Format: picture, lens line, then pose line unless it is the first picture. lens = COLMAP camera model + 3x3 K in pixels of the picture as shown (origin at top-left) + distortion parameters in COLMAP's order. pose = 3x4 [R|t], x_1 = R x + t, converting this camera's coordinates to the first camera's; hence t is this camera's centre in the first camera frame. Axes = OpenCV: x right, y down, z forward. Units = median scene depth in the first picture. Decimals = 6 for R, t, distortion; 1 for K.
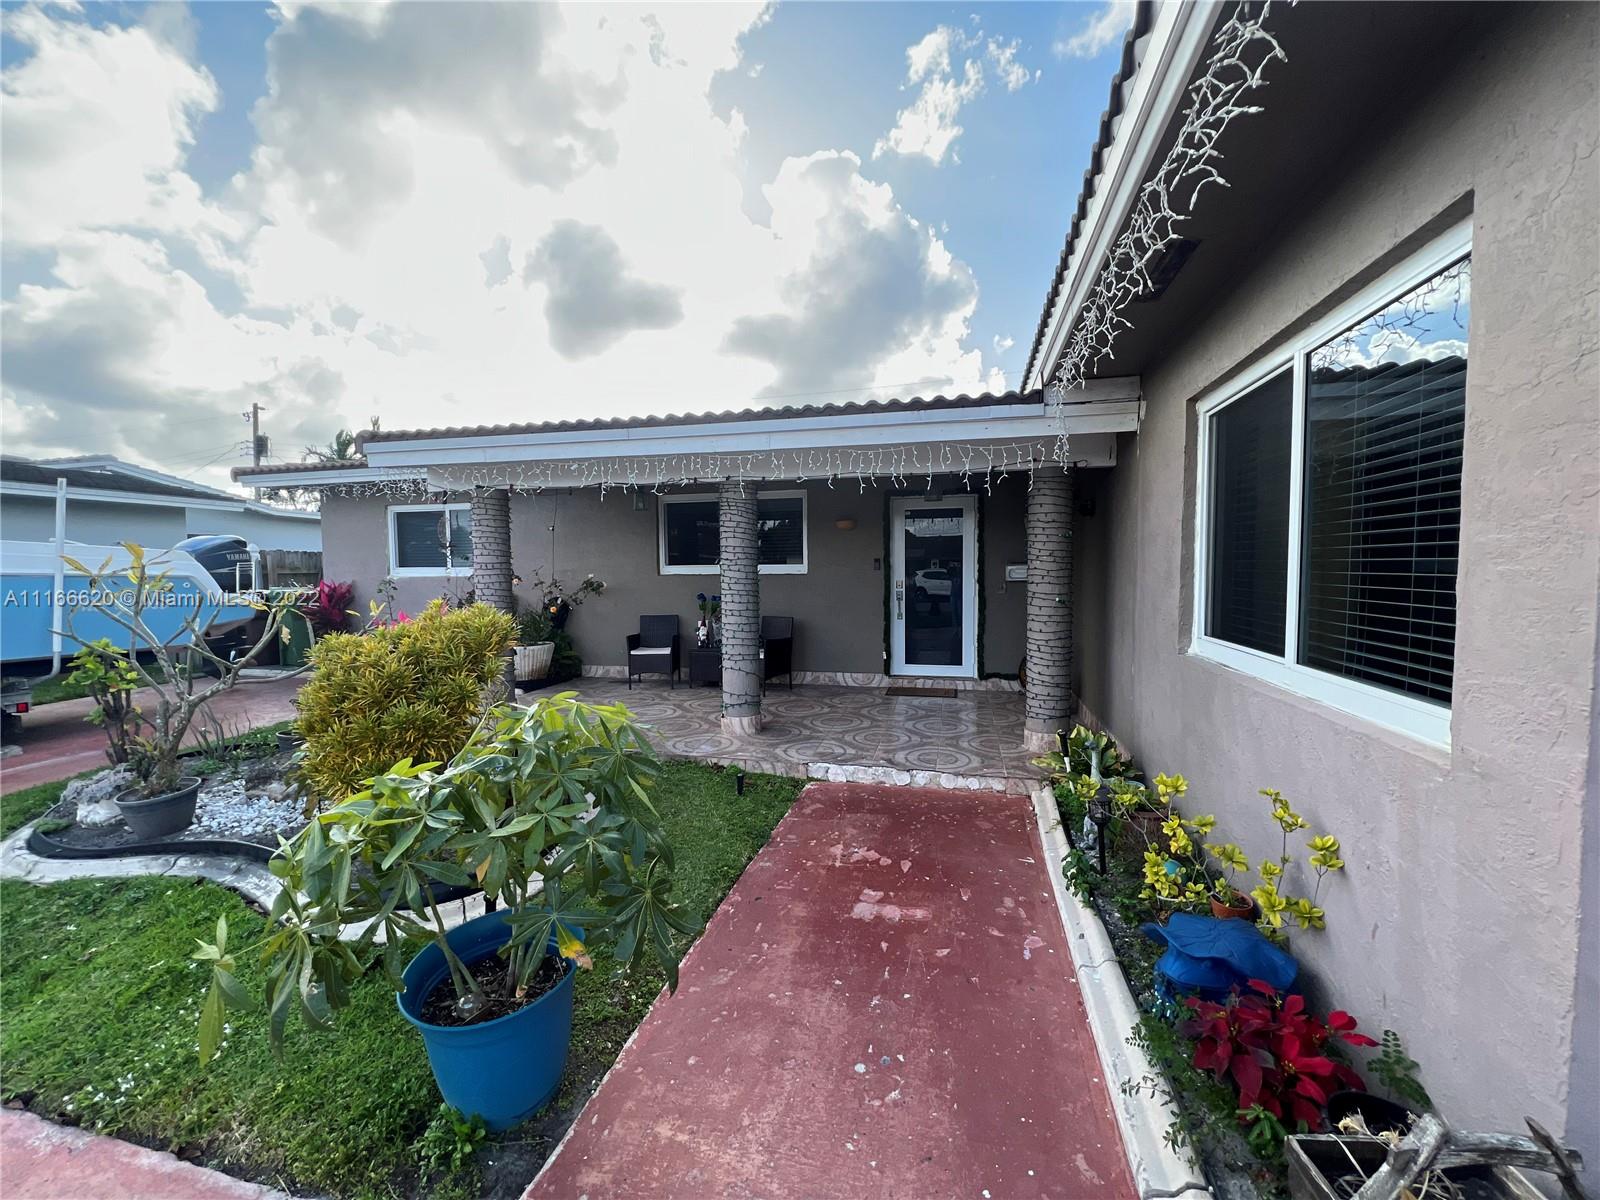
lens RADIAL K [[640.3, 0, 800.0], [0, 640.3, 600.0], [0, 0, 1]] dist [-0.003253, -0.000068]
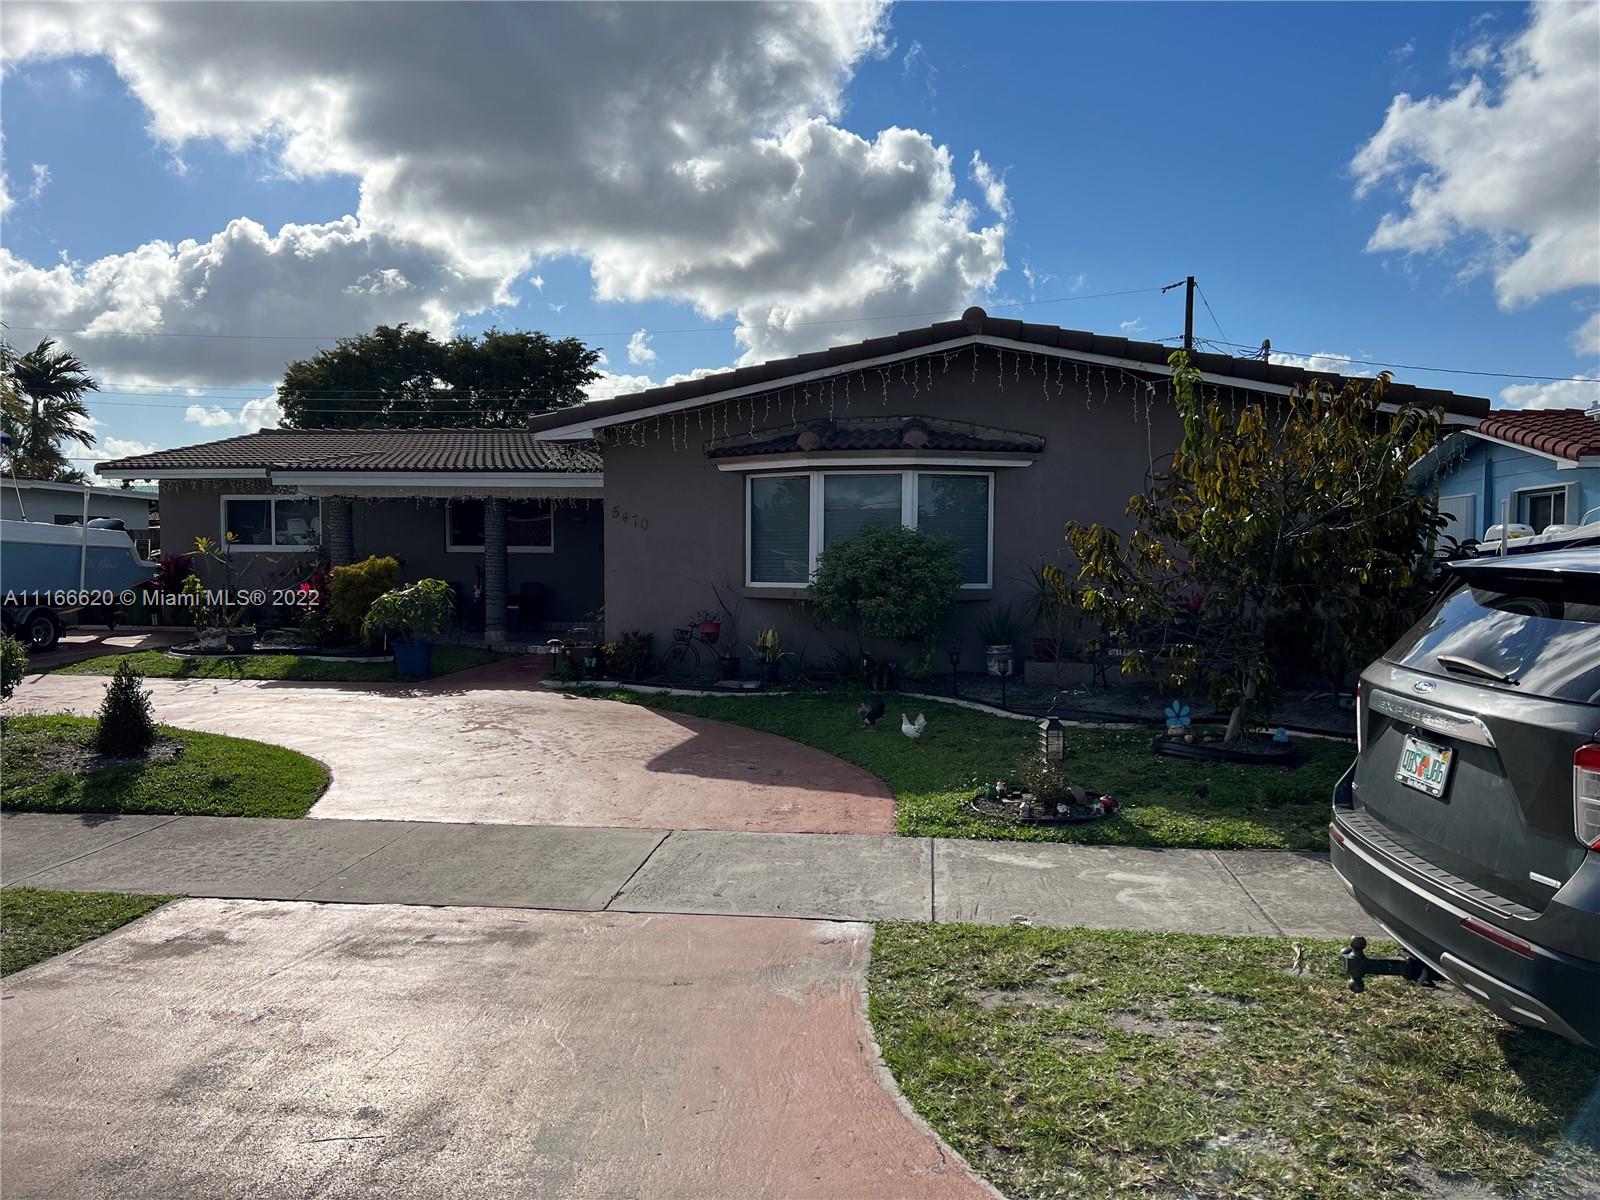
lens RADIAL K [[1183.3, 0, 800.0], [0, 1183.3, 600.0], [0, 0, 1]] dist [0.068328, -0.000037]
pose [[0.995522, 0.008475, 0.094147, 0.305962], [-0.007594, 0.999924, -0.009704, 0.083995], [-0.094222, 0.008946, 0.995511, -1.664016]]
